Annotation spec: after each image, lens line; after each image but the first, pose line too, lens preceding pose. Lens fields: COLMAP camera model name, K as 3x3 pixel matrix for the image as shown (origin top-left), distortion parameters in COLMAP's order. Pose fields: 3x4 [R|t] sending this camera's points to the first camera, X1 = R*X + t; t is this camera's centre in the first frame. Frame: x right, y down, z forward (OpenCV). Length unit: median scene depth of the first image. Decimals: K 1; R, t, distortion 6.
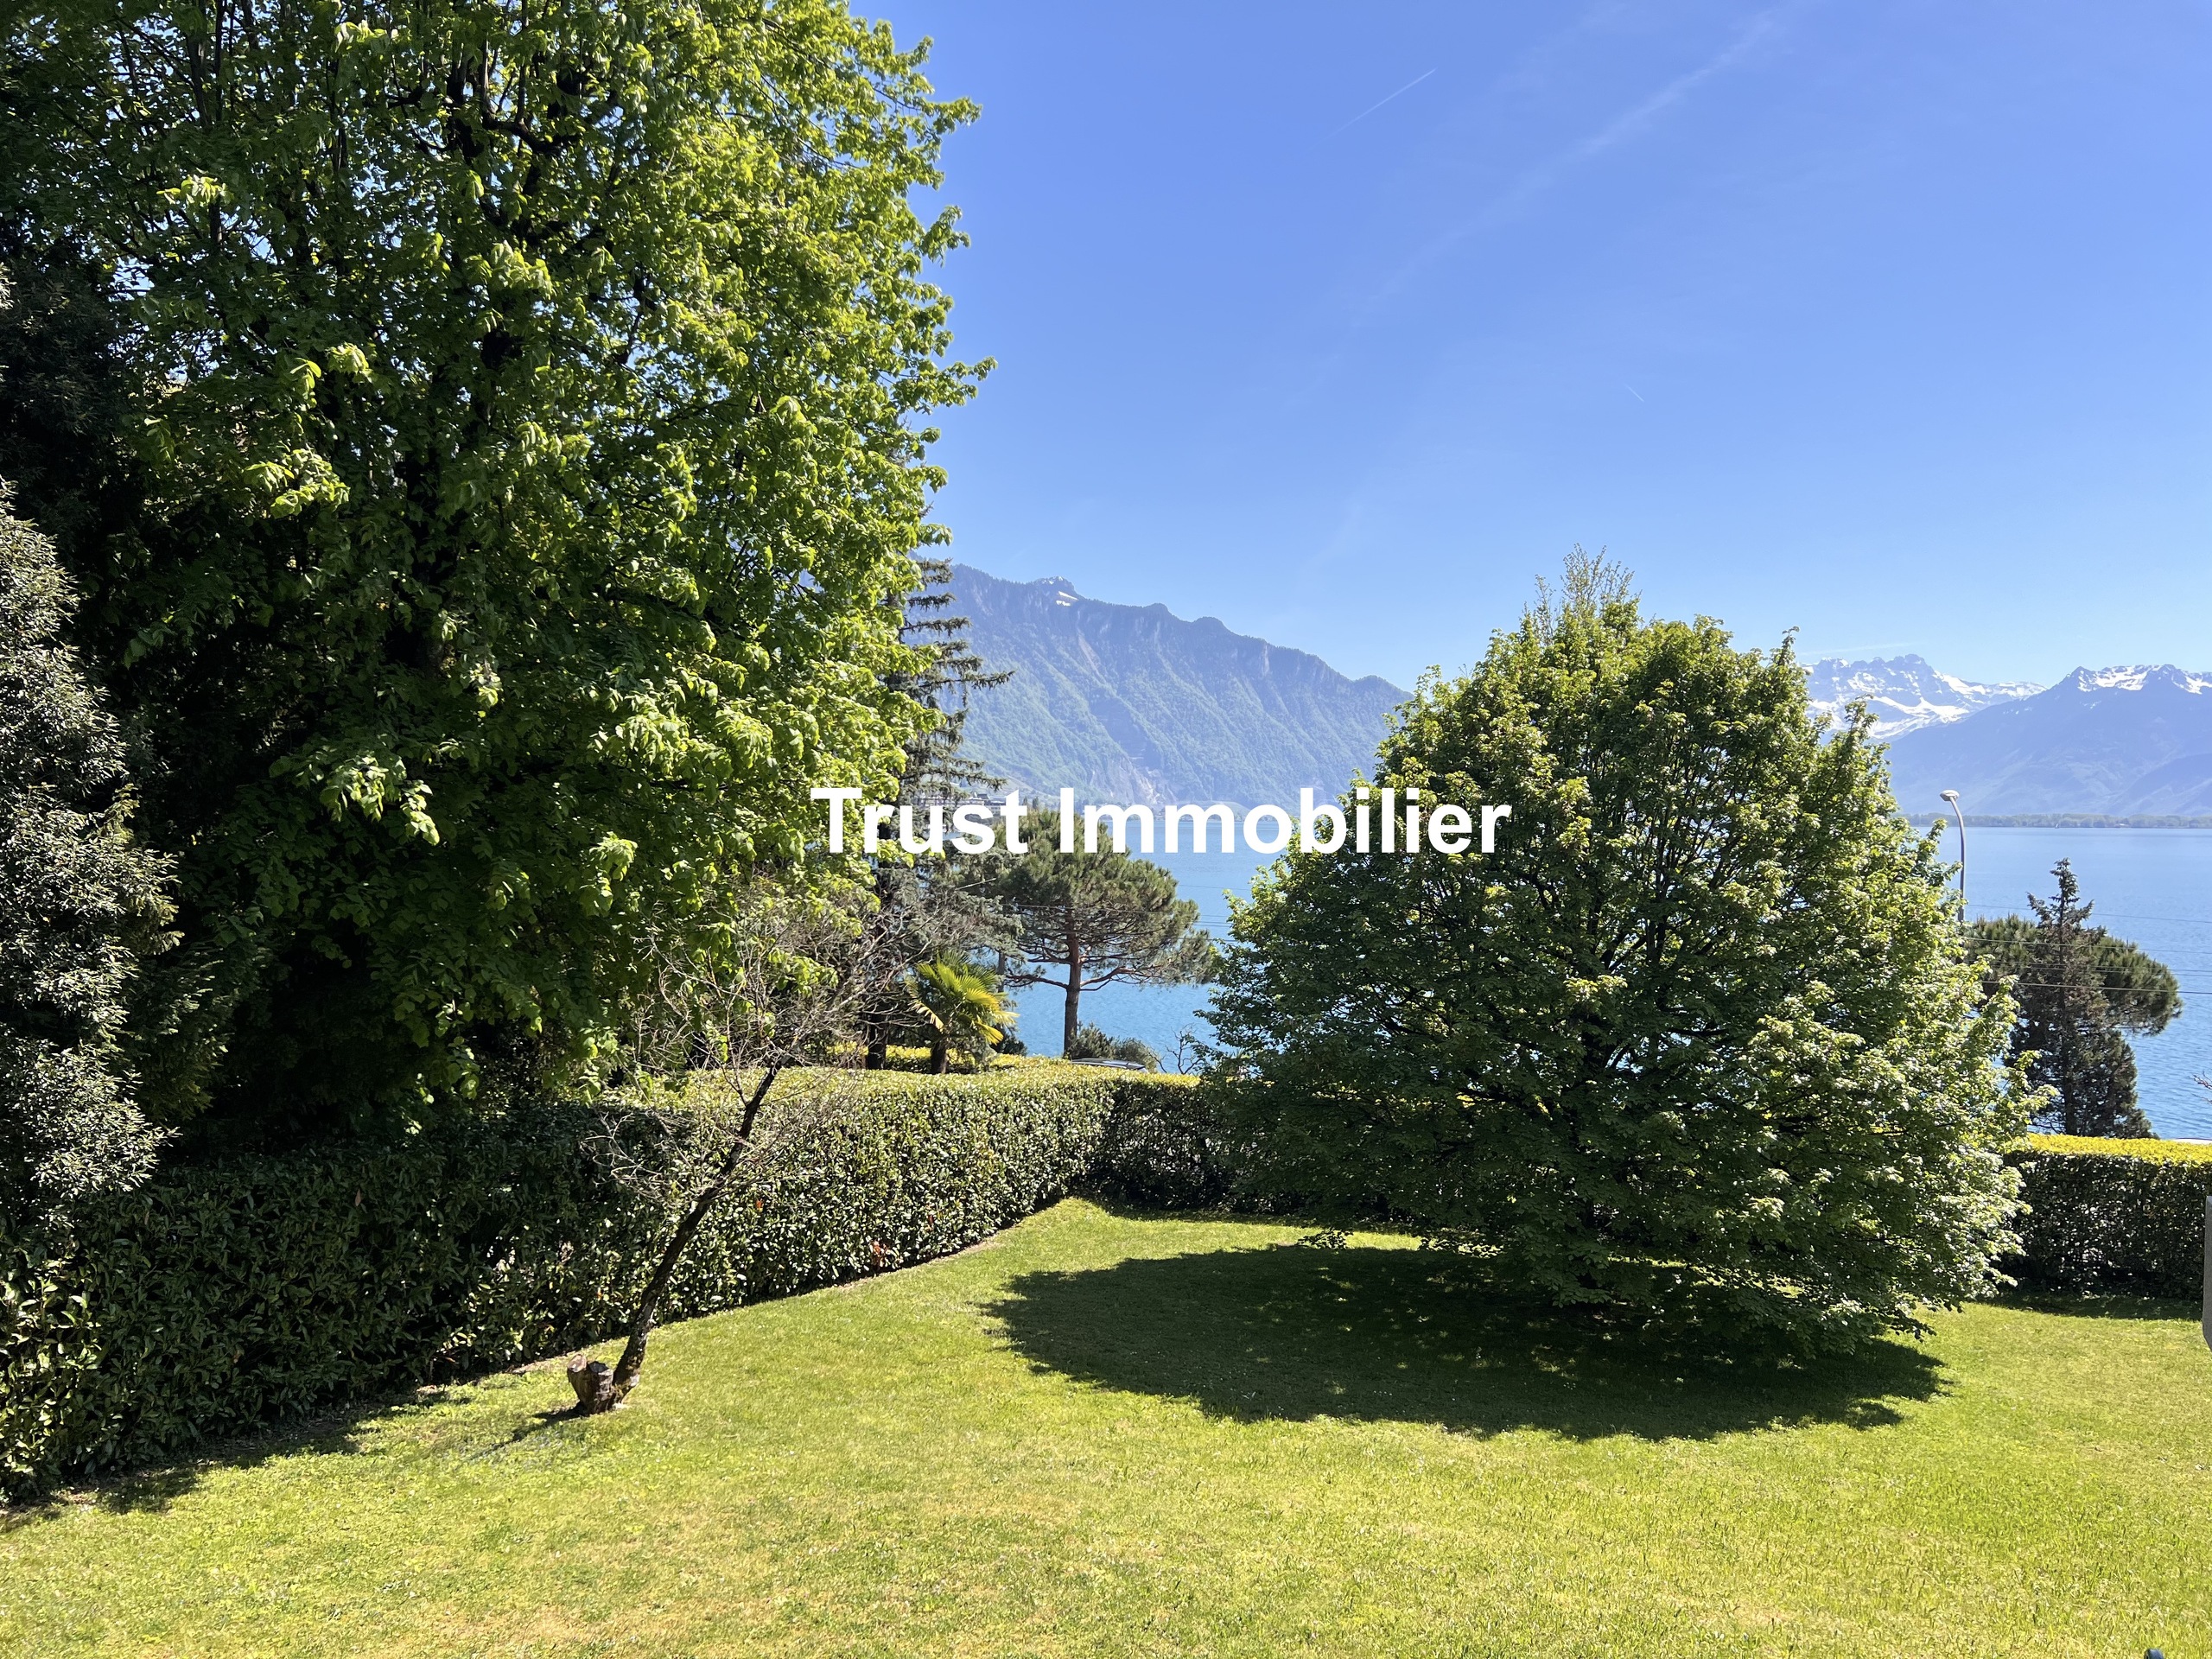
lens RADIAL K [[1624.6, 0, 1099.1], [0, 1624.6, 850.5], [0, 0, 1]] dist [0.058829, -0.076579]
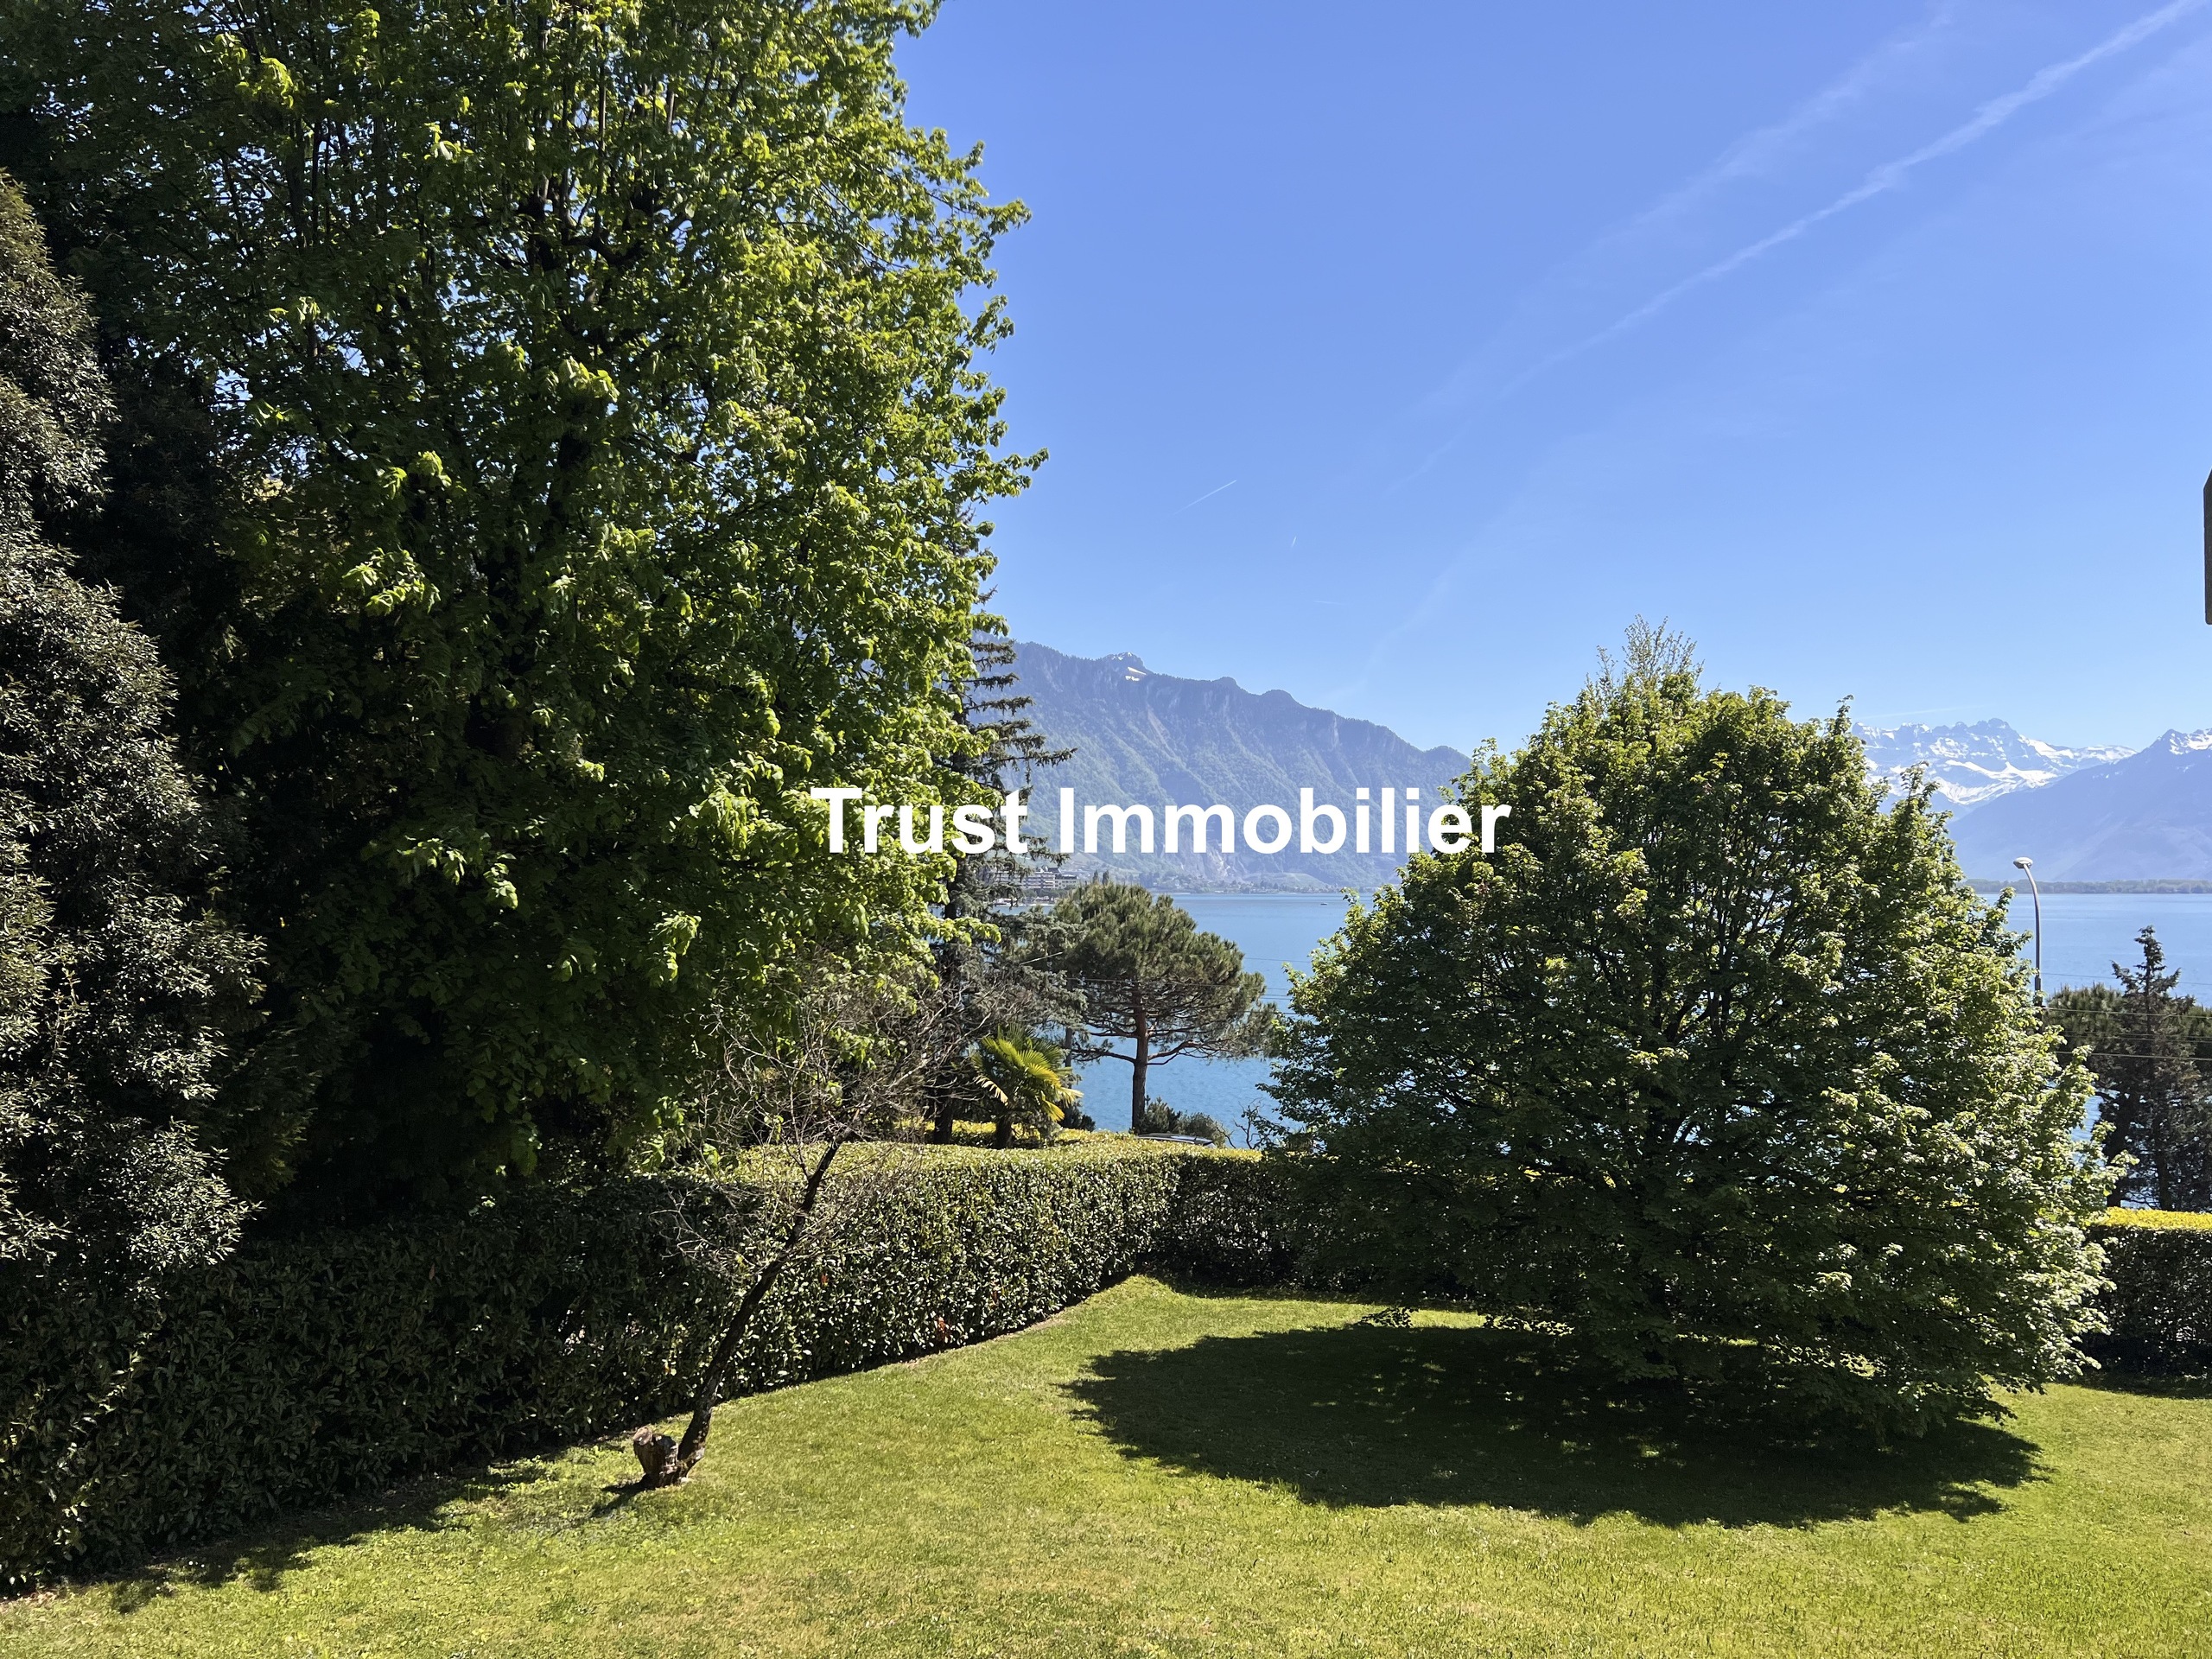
lens RADIAL K [[1629.4, 0, 1106.0], [0, 1629.4, 846.8], [0, 0, 1]] dist [0.059090, -0.074122]
pose [[0.999145, -0.009494, -0.040240, 0.009255], [0.007585, 0.998850, -0.047335, -0.000794], [0.040643, 0.046989, 0.998068, -0.016062]]
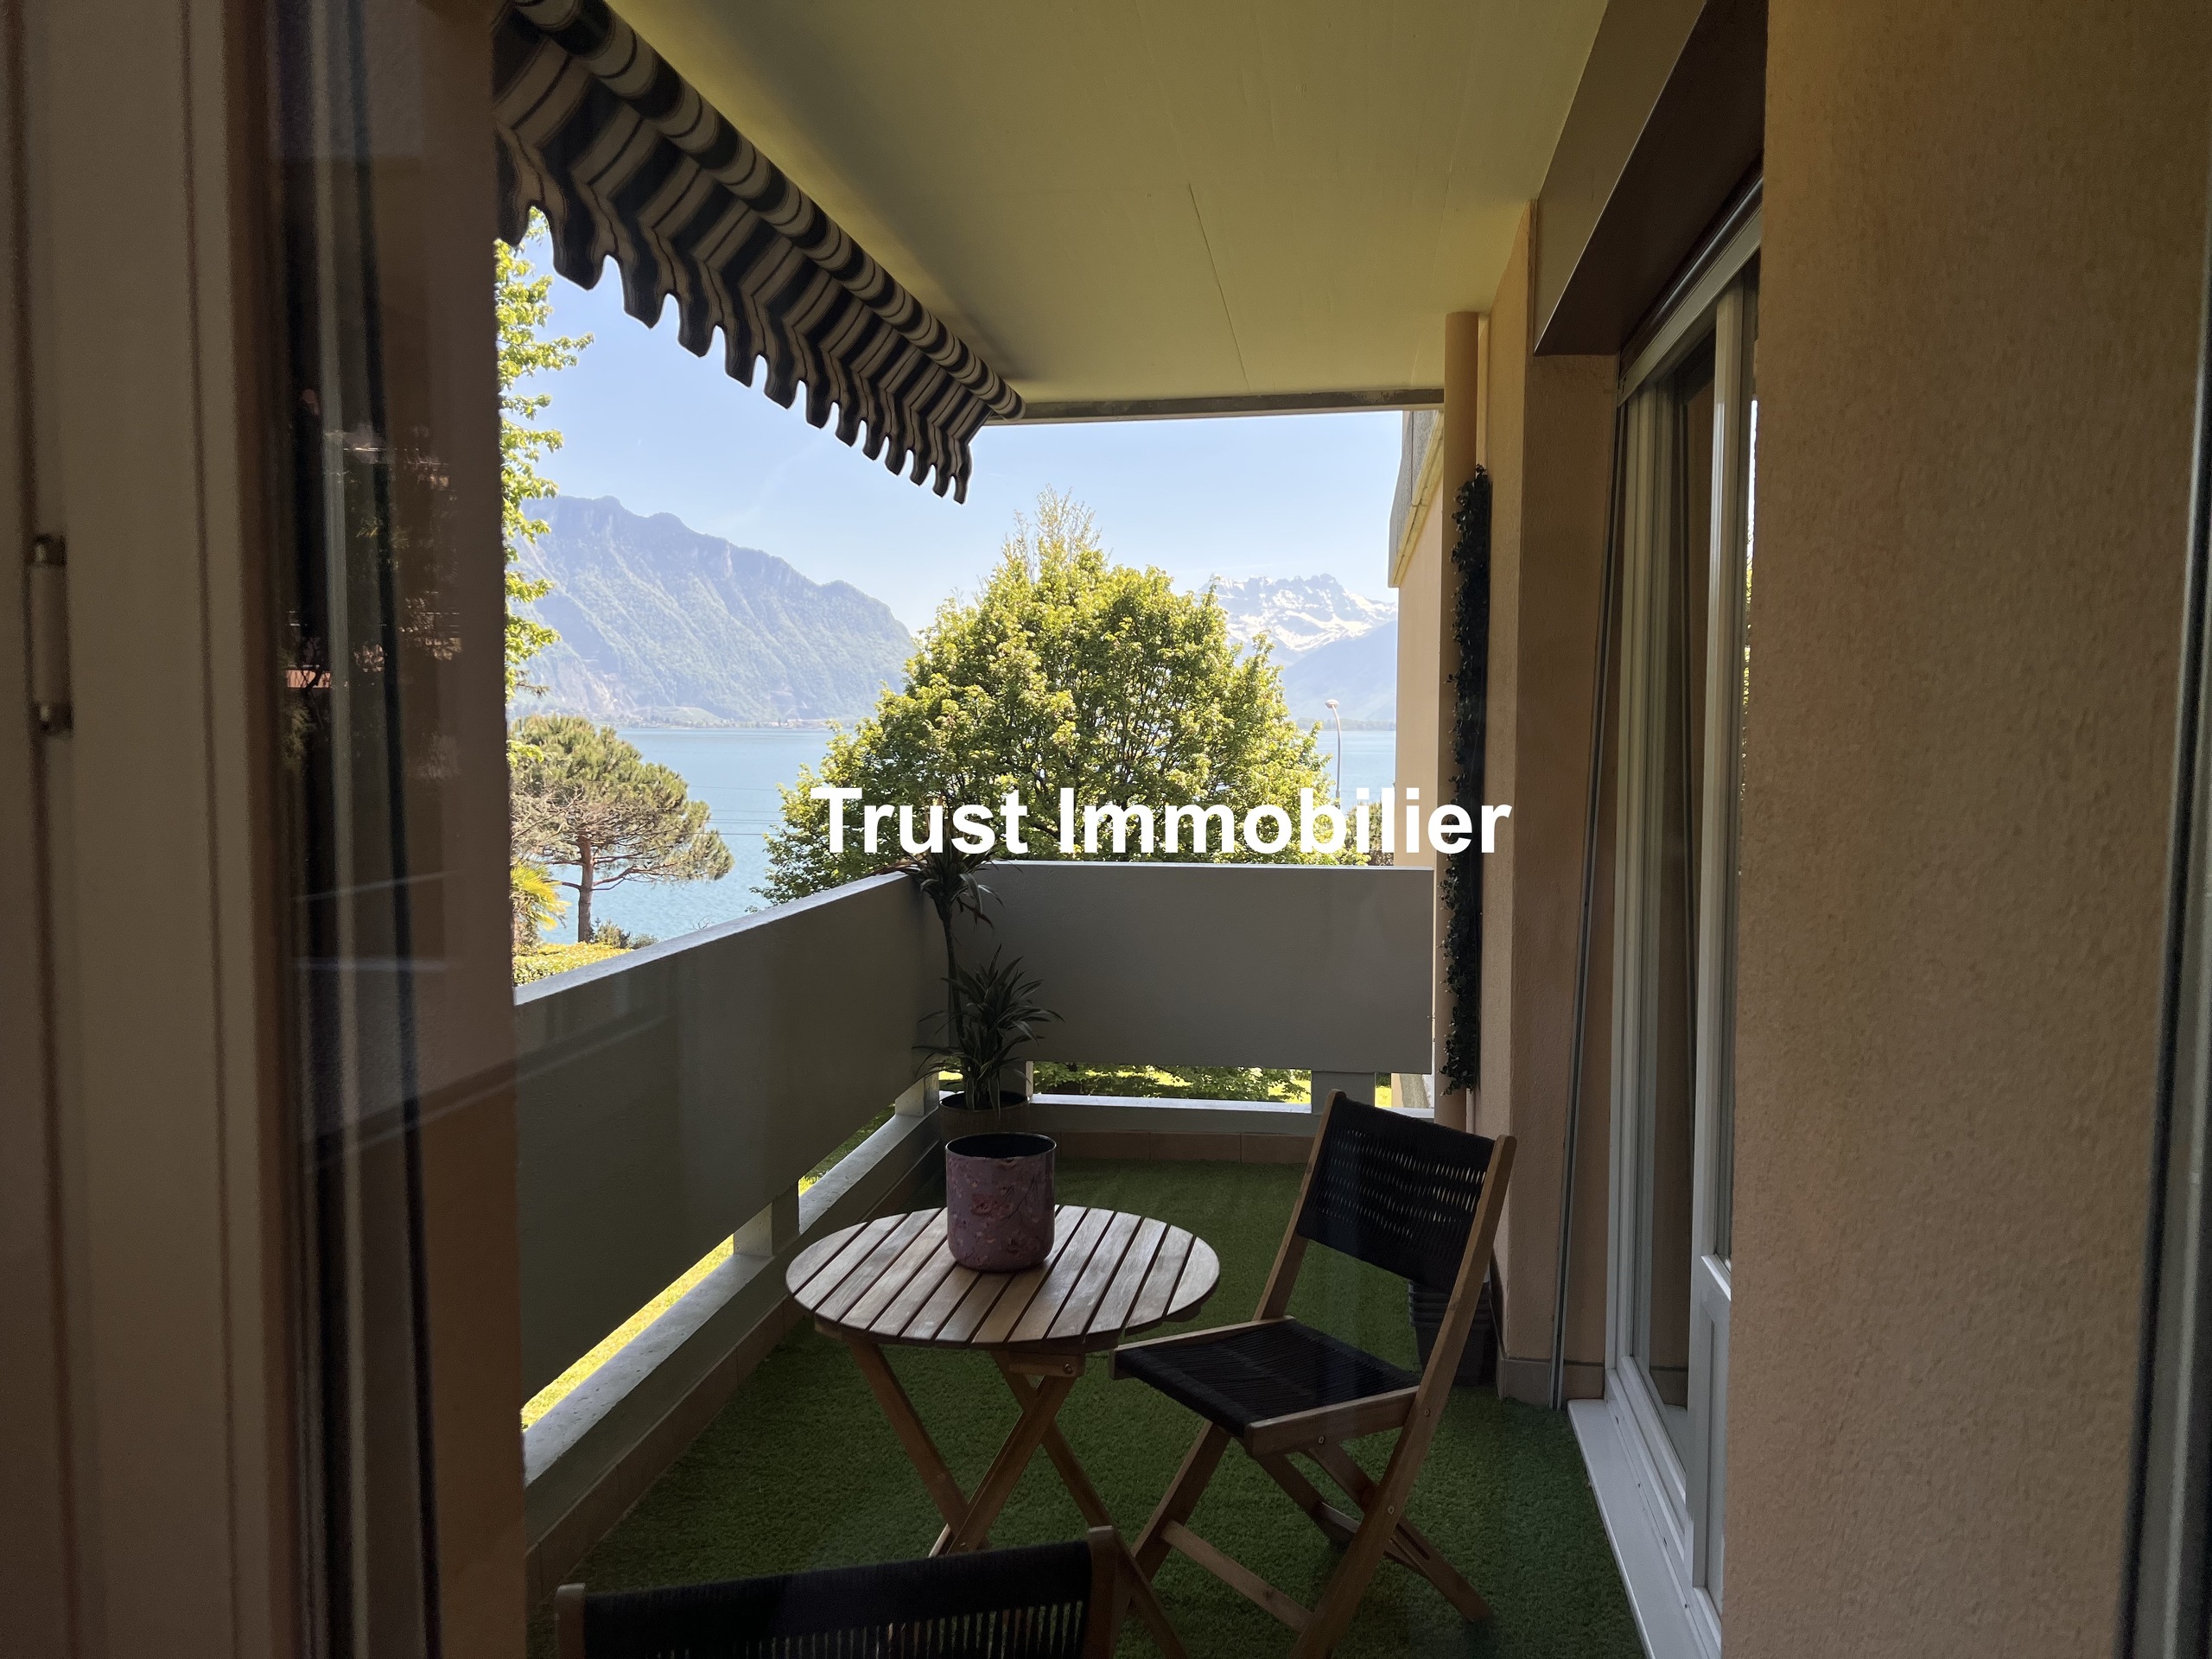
lens RADIAL K [[1705.2, 0, 1064.4], [0, 1705.2, 832.3], [0, 0, 1]] dist [0.132683, -0.086005]
pose [[0.954155, -0.022069, 0.298497, -0.108229], [0.009281, 0.998980, 0.044193, 0.007186], [-0.299168, -0.039397, 0.953387, -0.283494]]
